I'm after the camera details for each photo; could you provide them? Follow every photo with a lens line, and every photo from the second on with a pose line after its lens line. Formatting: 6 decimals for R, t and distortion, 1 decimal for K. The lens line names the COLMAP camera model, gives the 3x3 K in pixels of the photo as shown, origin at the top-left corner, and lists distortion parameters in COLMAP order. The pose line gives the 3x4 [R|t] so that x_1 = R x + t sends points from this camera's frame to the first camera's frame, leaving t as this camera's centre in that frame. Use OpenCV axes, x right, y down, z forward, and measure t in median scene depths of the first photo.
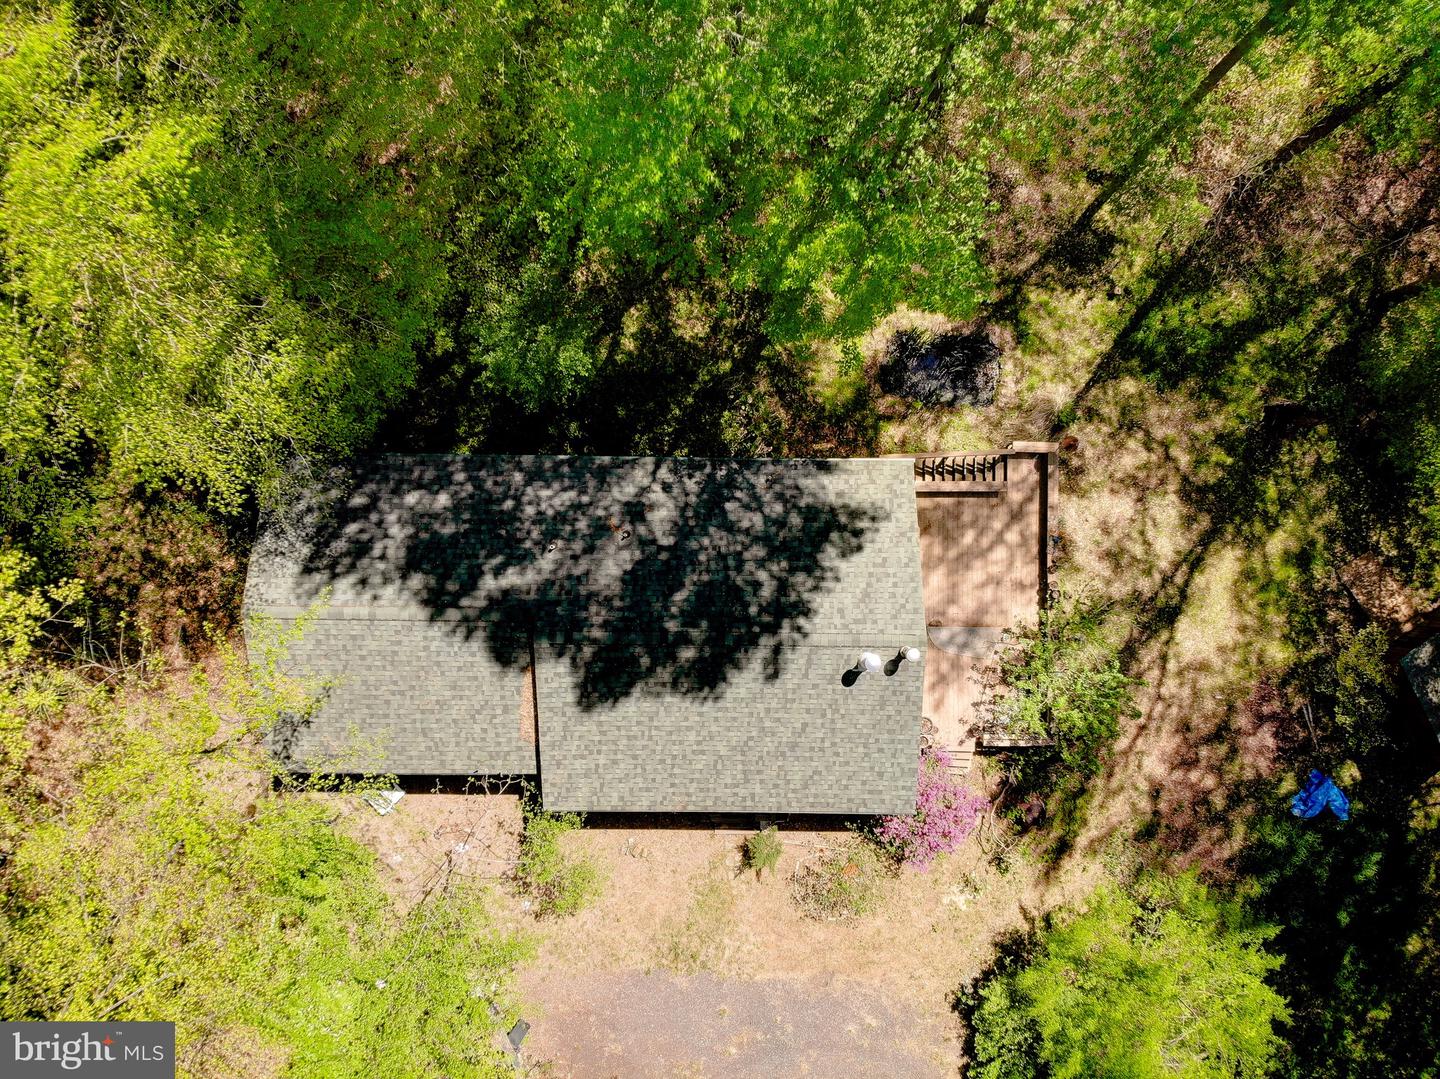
lens RADIAL K [[1027.7, 0, 688.9], [0, 1027.7, 538.2], [0, 0, 1]] dist [0.004395, -0.149834]
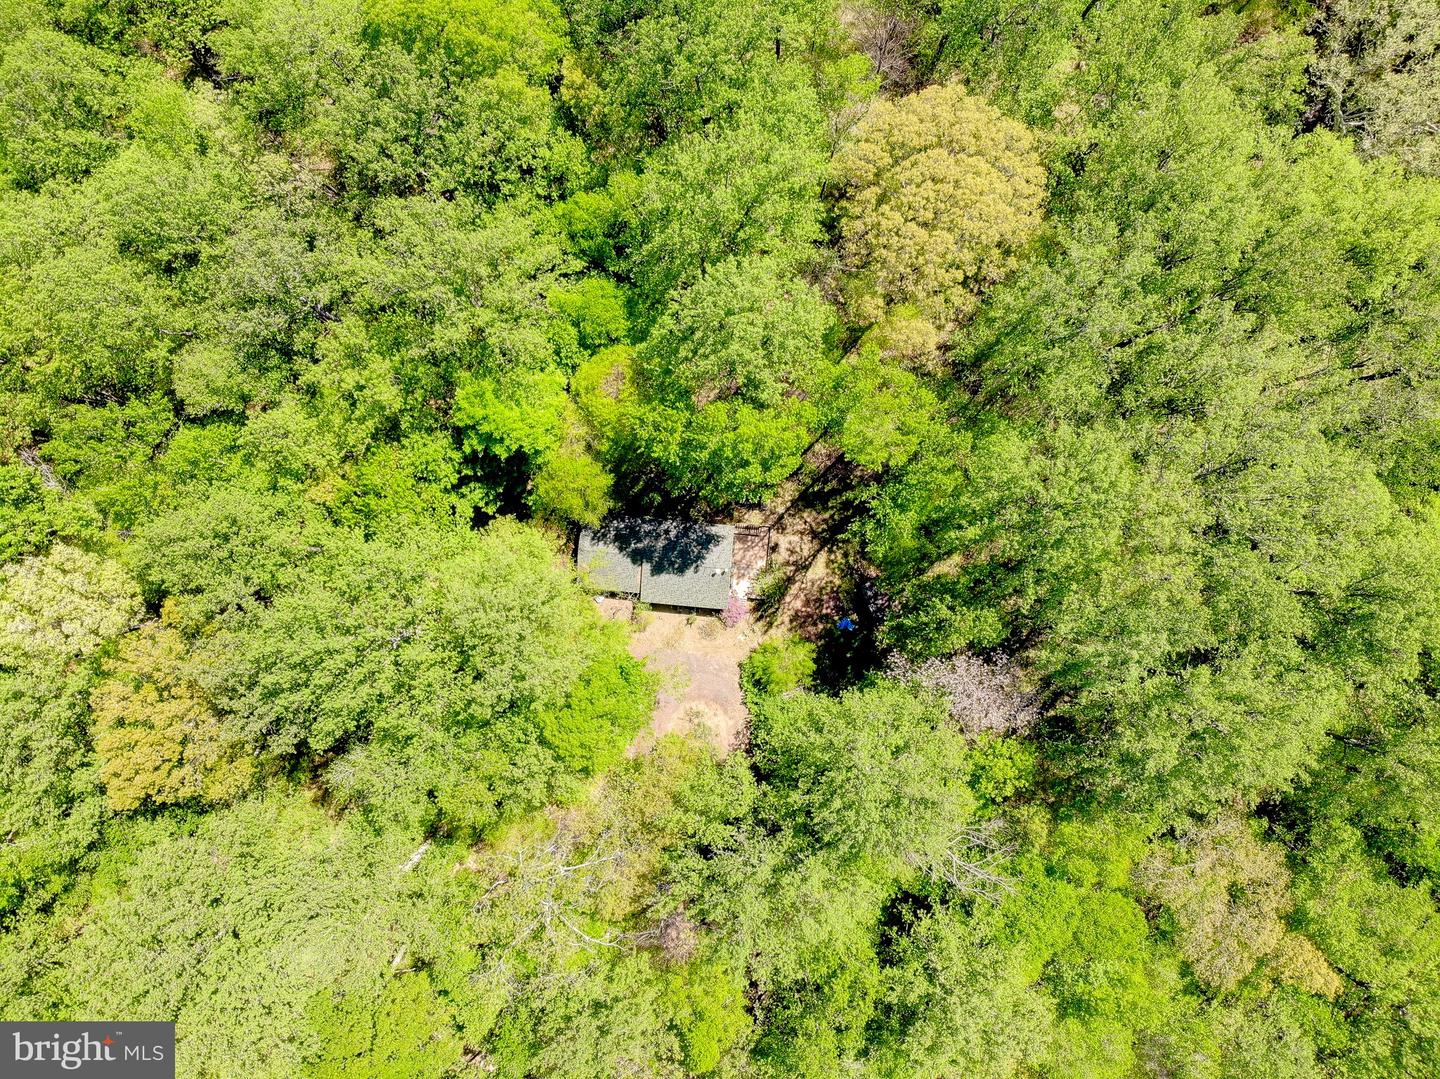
lens RADIAL K [[1006.3, 0, 715.1], [0, 1006.3, 564.3], [0, 0, 1]] dist [-0.000959, -0.120665]
pose [[0.996818, 0.077028, 0.020489, 0.070278], [-0.077802, 0.996159, 0.040172, -0.073114], [-0.017316, -0.041638, 0.998983, -3.109826]]
